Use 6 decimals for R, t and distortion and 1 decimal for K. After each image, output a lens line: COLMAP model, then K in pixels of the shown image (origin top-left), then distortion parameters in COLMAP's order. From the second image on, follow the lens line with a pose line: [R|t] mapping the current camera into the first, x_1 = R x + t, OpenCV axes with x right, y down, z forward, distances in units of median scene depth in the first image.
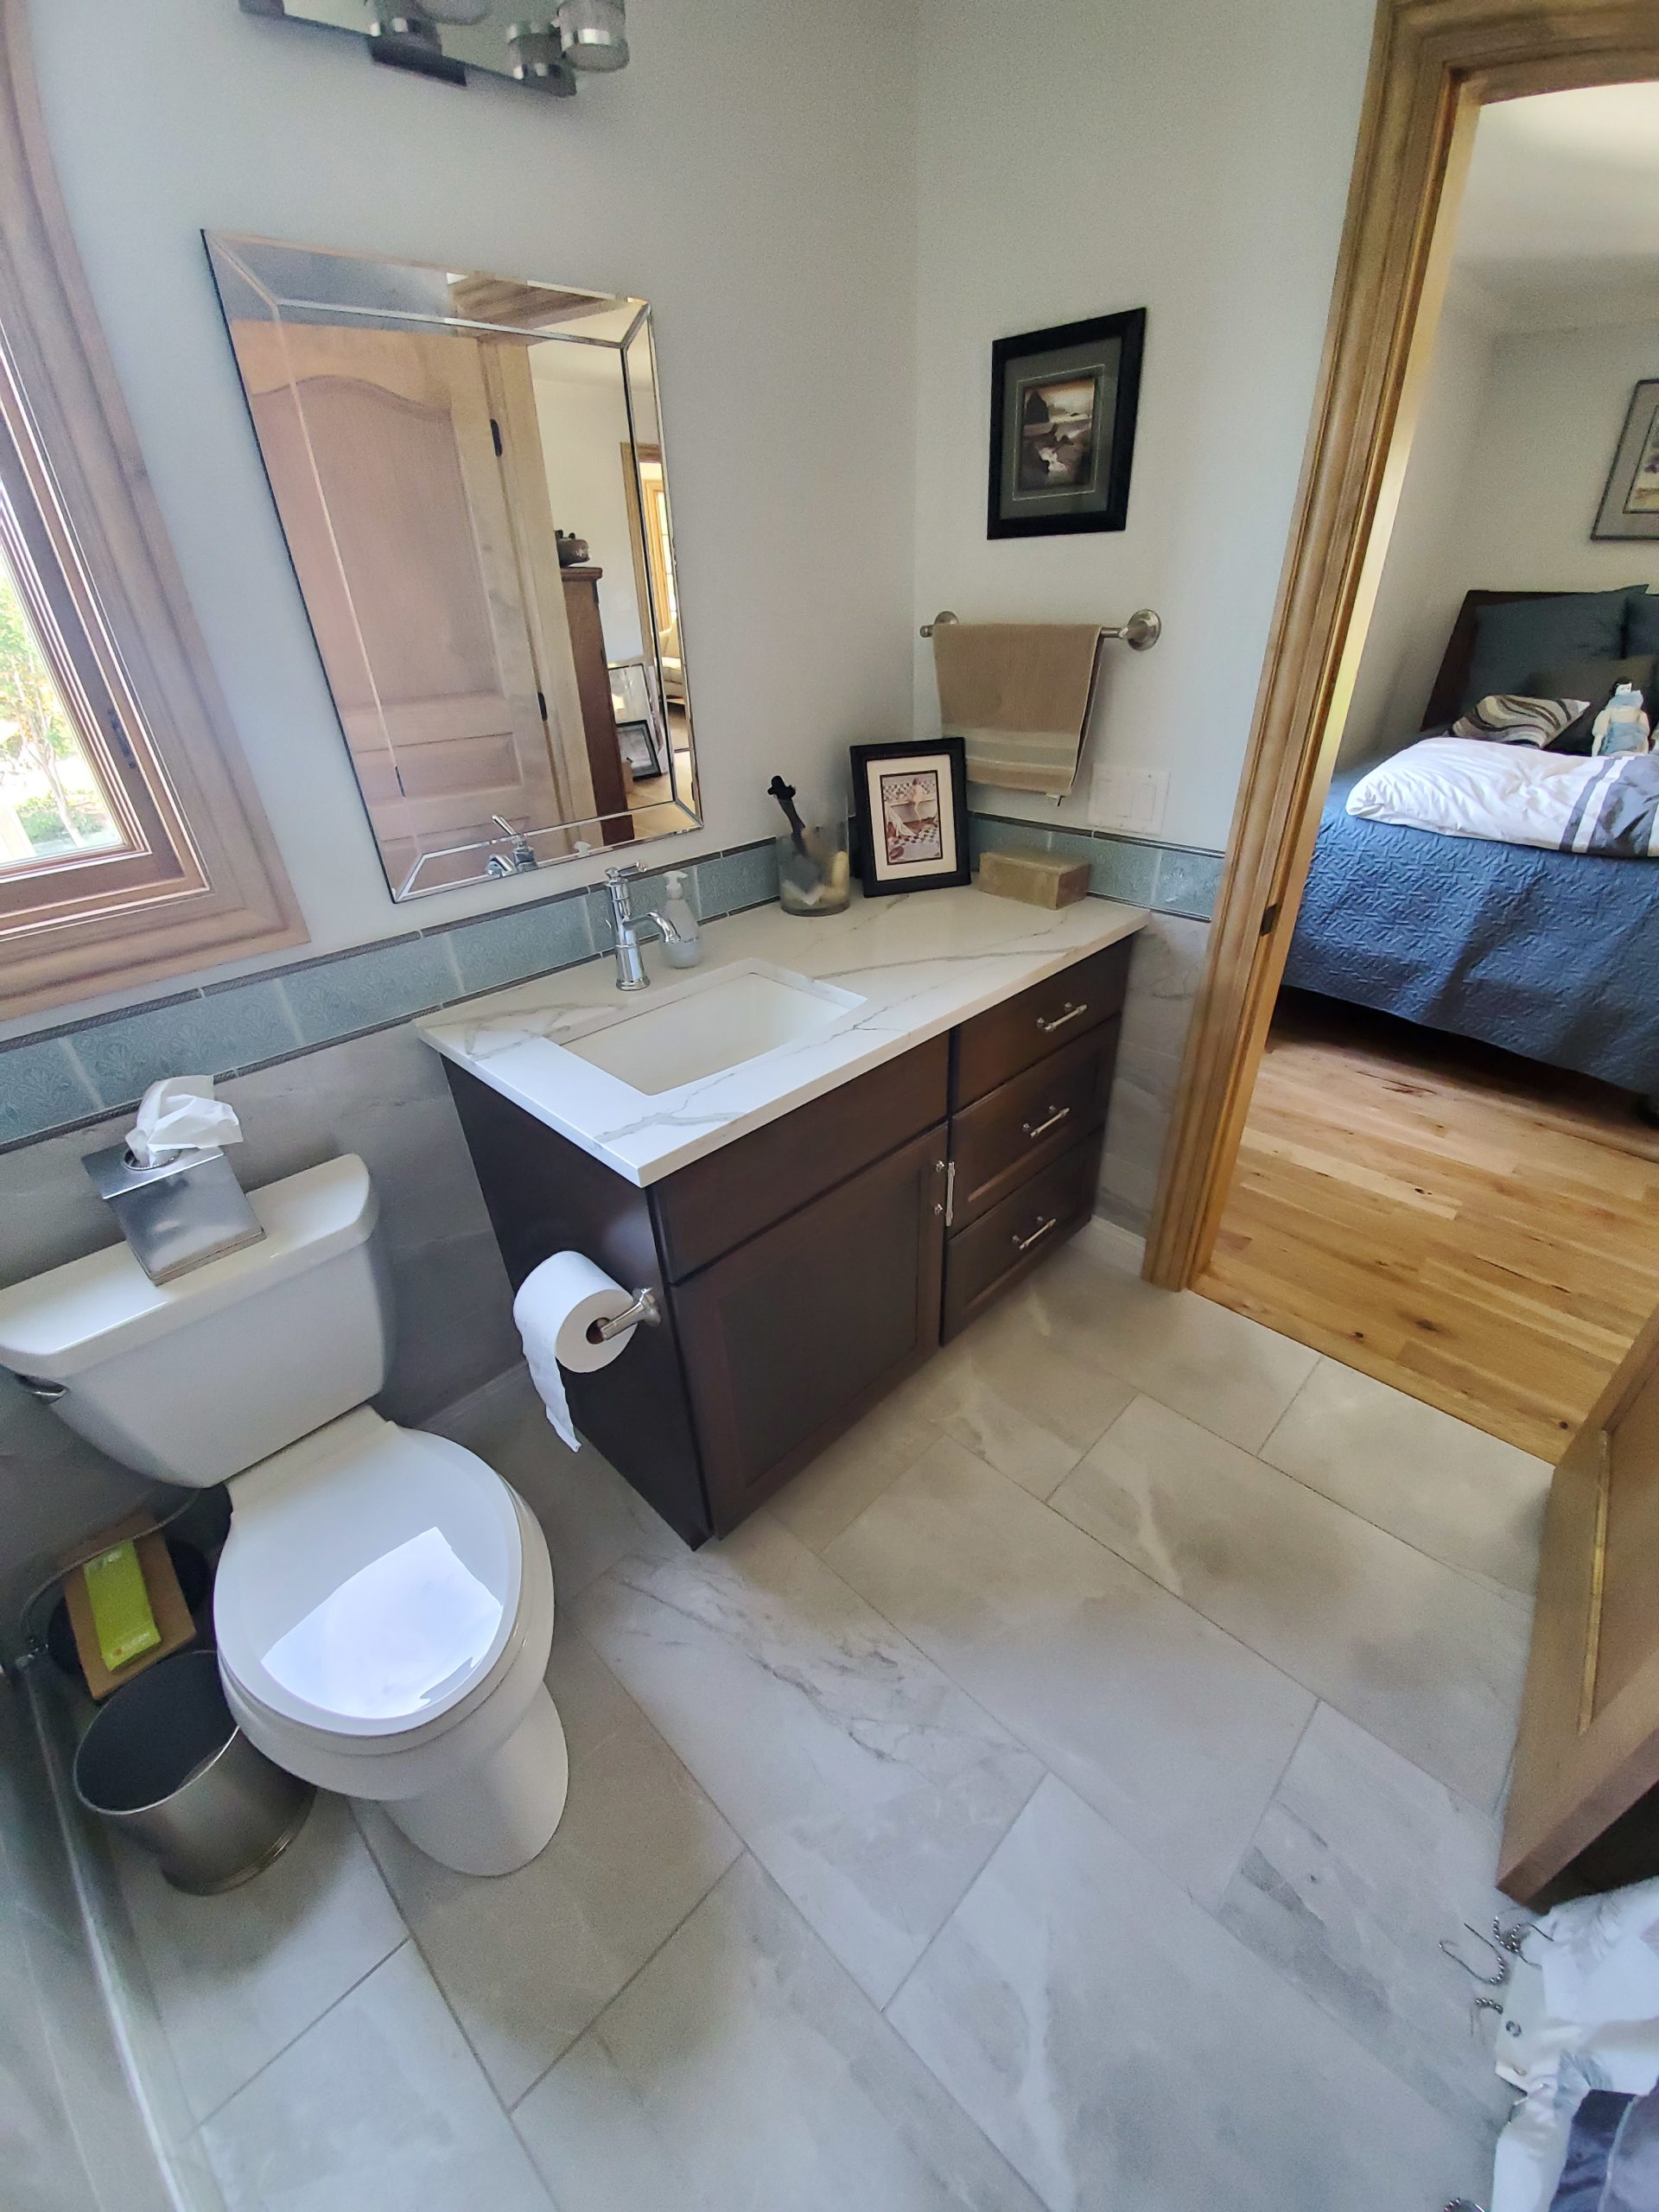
lens RADIAL K [[872.4, 0, 849.0], [0, 872.4, 1128.4], [0, 0, 1]] dist [-0.004913, -0.009574]
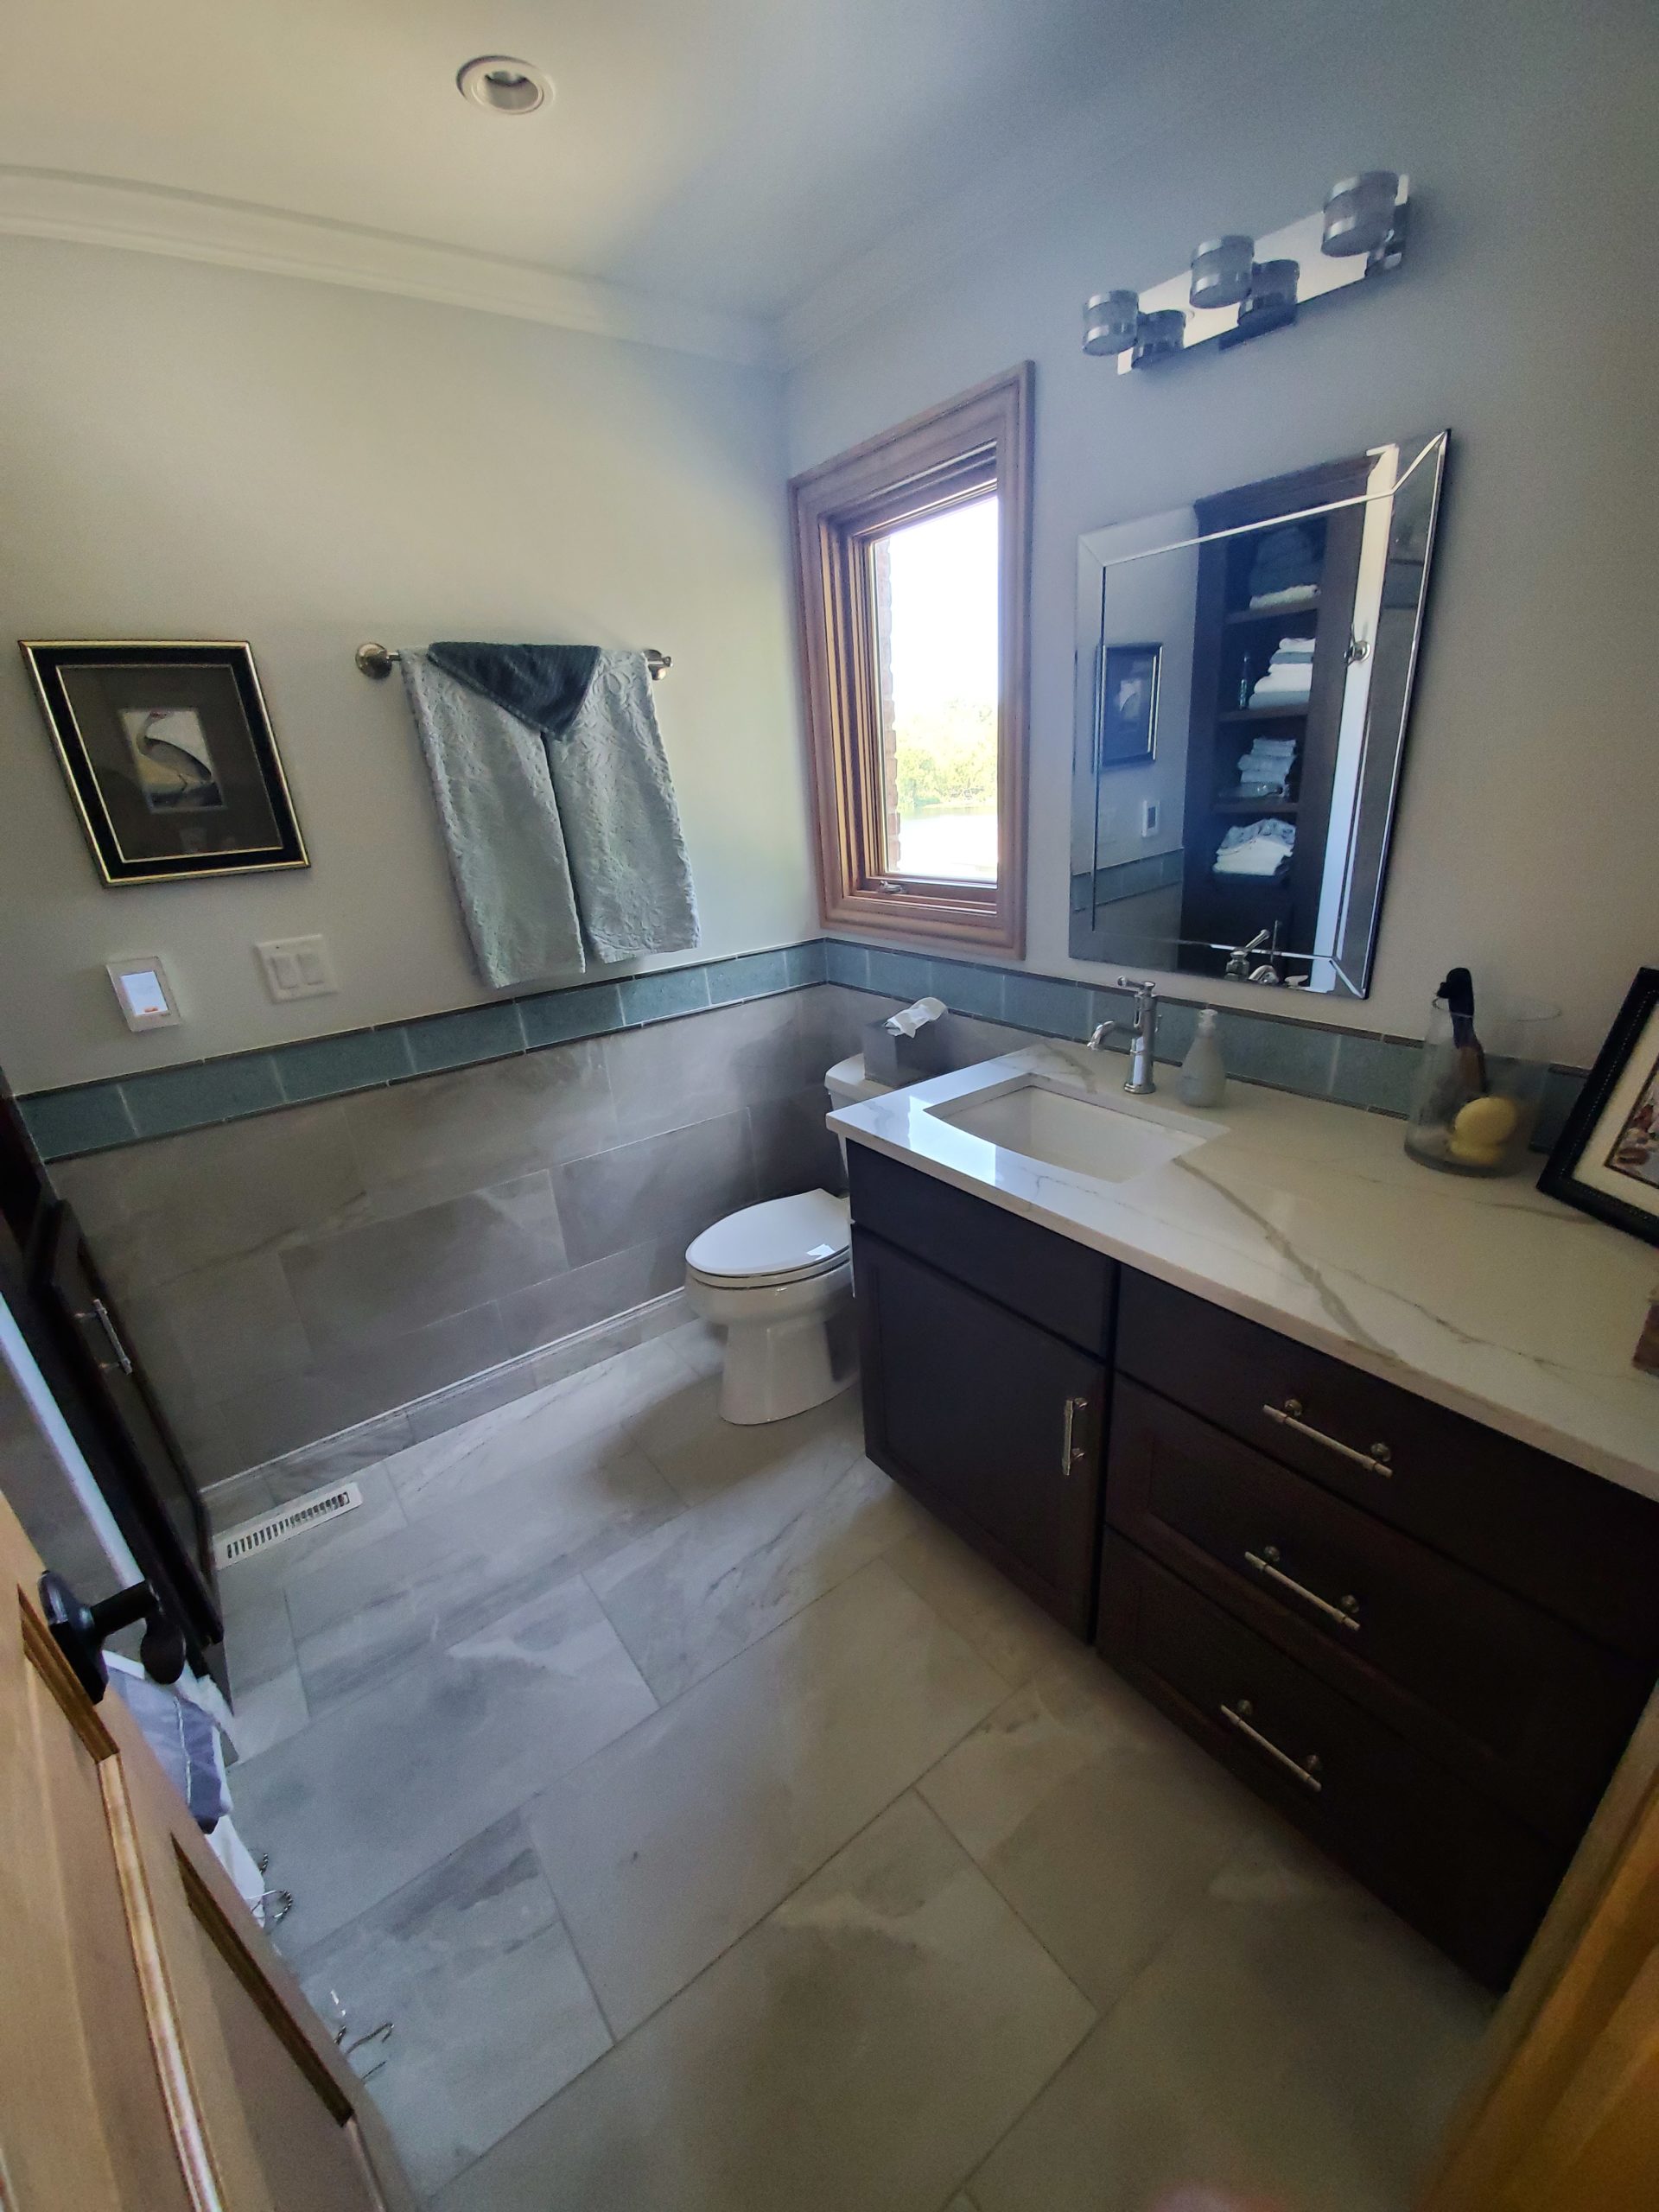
lens RADIAL K [[872.4, 0, 839.3], [0, 872.4, 1116.4], [0, 0, 1]] dist [-0.004913, -0.009574]
pose [[-0.146877, 0.395827, -0.906503, 0.848371], [-0.465030, 0.781218, 0.416468, -0.443187], [0.873026, 0.482721, 0.069329, 0.663825]]
